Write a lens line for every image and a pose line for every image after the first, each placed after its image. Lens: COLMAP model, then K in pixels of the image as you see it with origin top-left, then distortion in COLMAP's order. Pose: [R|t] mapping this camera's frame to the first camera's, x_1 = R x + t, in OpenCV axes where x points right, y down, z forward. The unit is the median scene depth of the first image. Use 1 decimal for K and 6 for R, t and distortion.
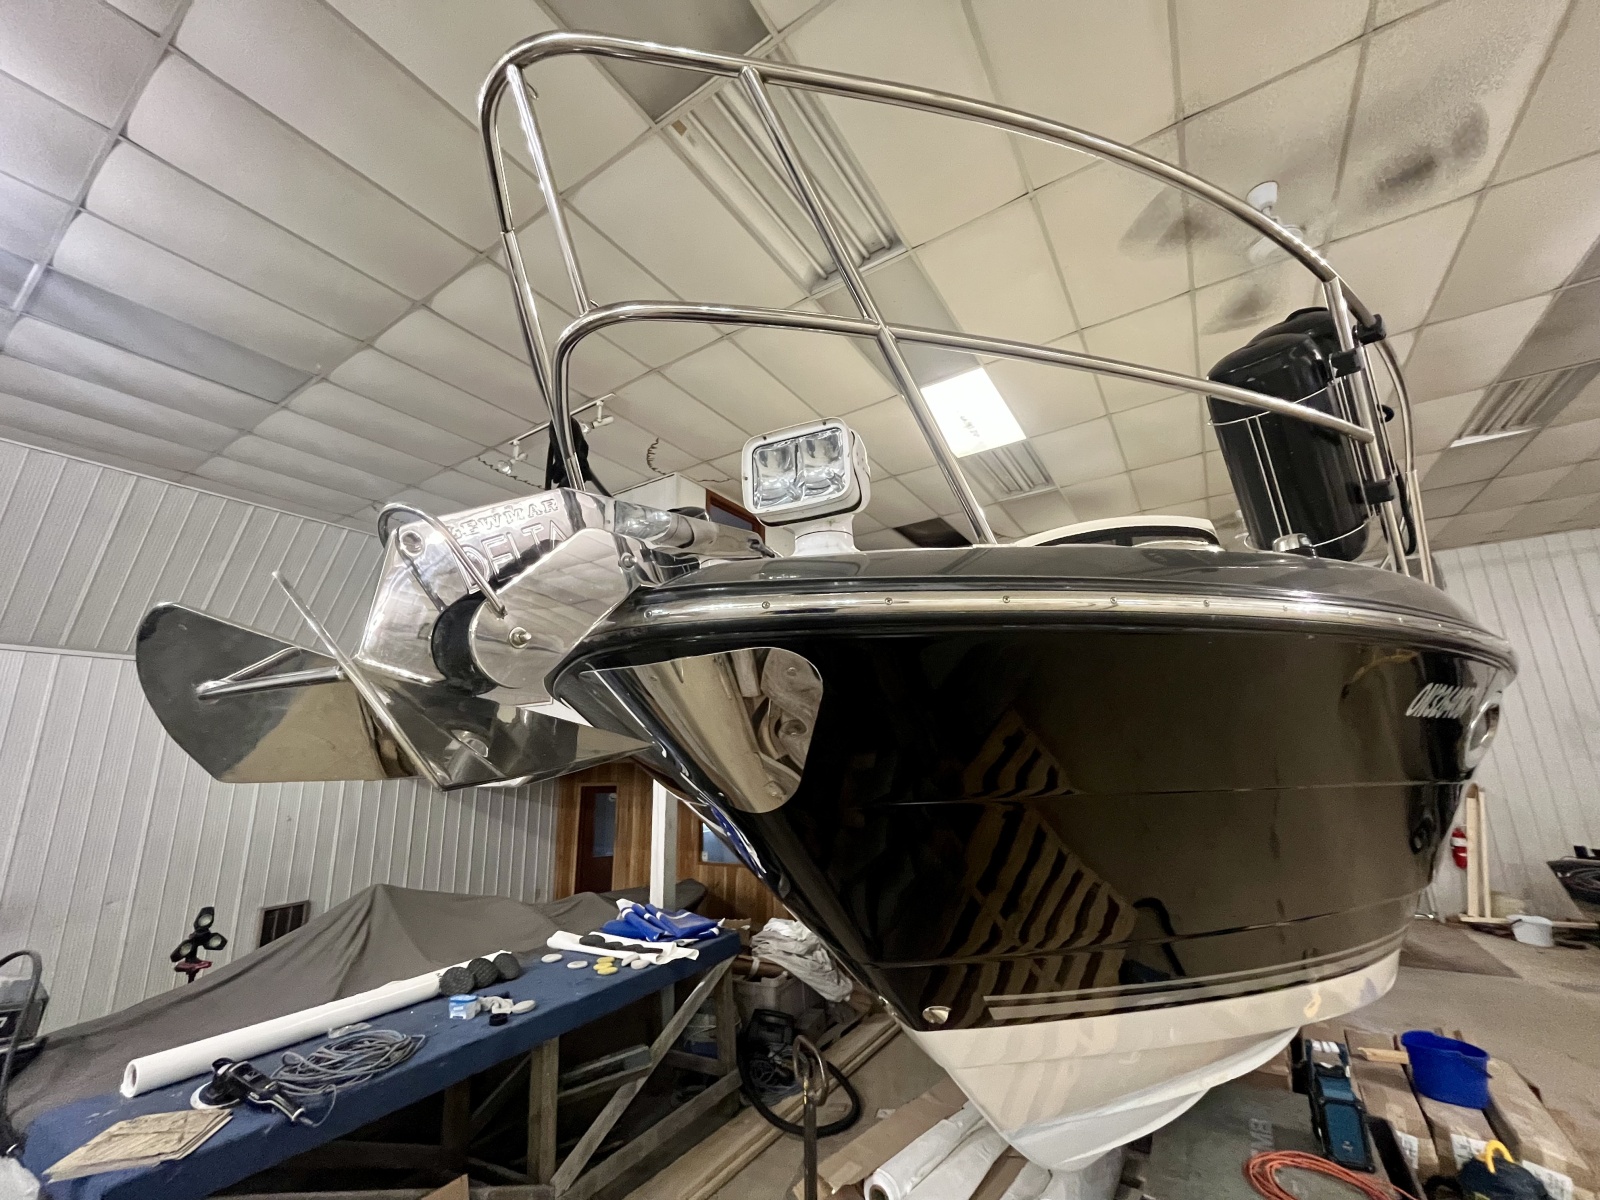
lens RADIAL K [[641.7, 0, 800.0], [0, 641.7, 600.0], [0, 0, 1]] dist [0.001589, -0.000309]
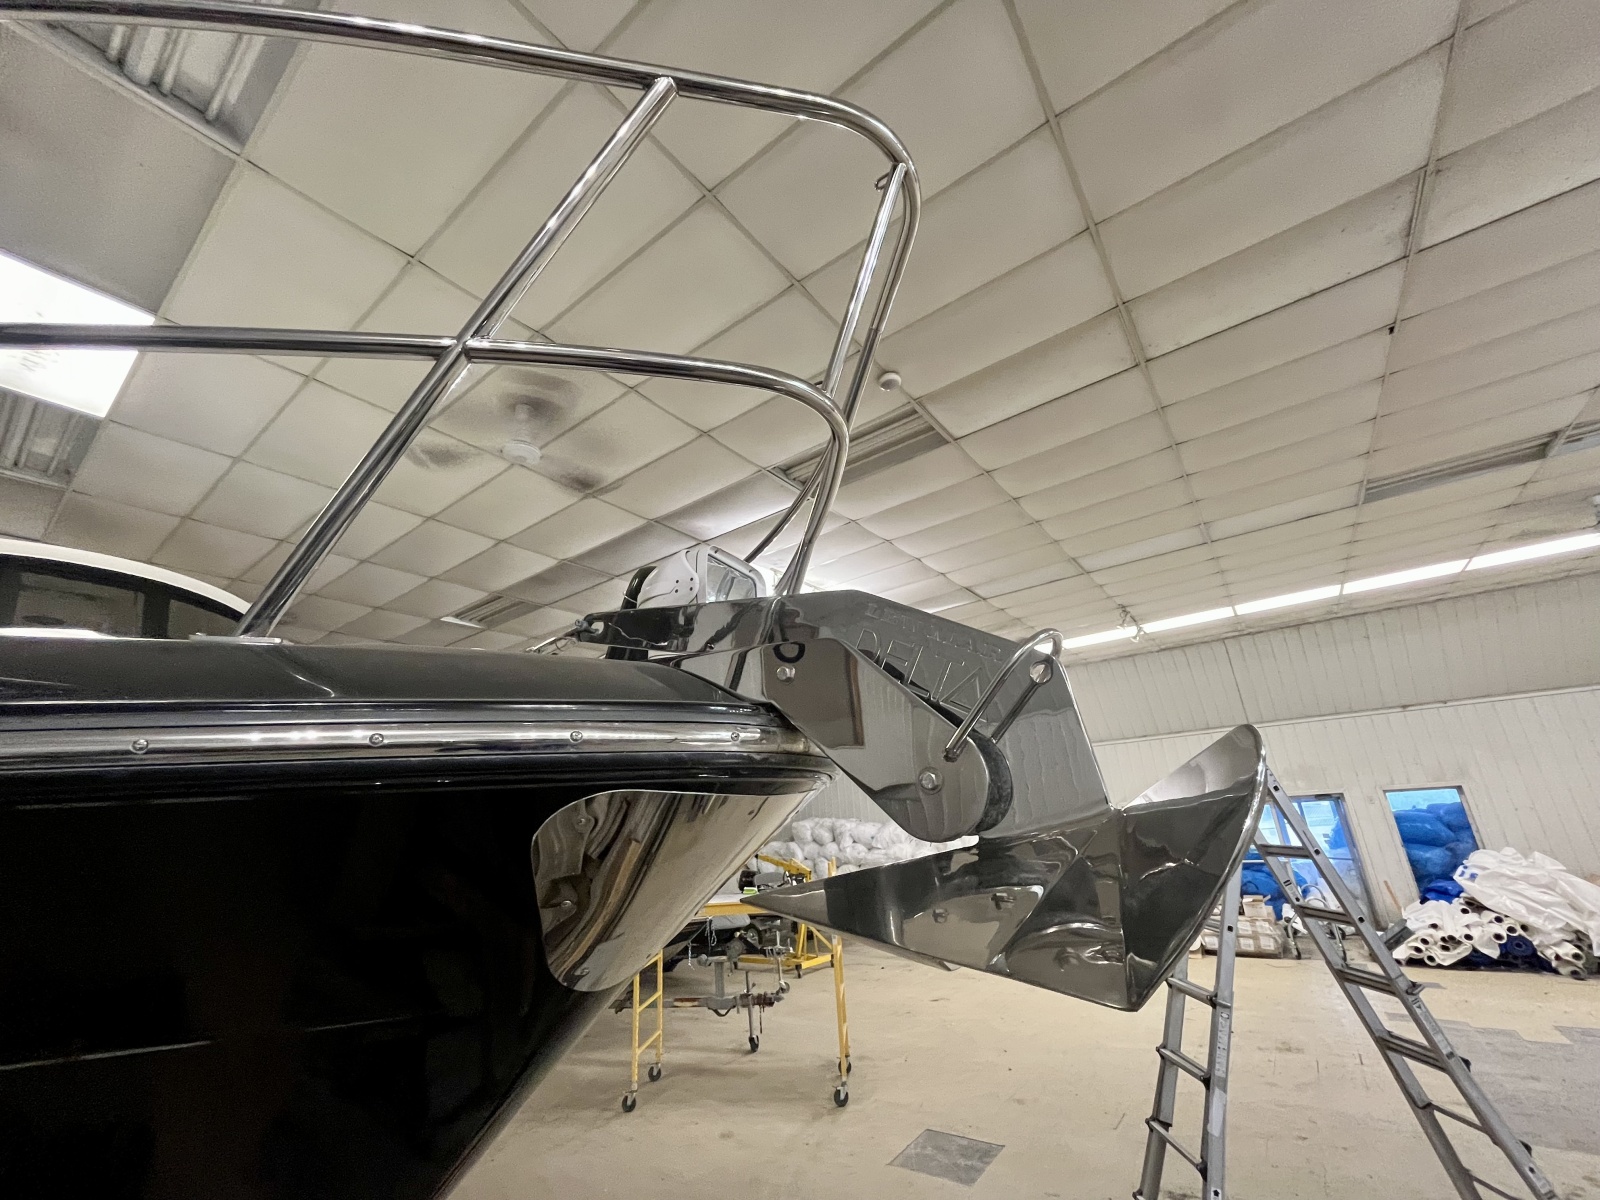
lens RADIAL K [[641.7, 0, 800.0], [0, 641.7, 600.0], [0, 0, 1]] dist [0.001589, -0.000309]
pose [[0.064988, 0.352592, 0.933518, -0.188452], [-0.179793, 0.924323, -0.336603, 0.034643], [-0.981555, -0.145965, 0.123464, 0.133091]]
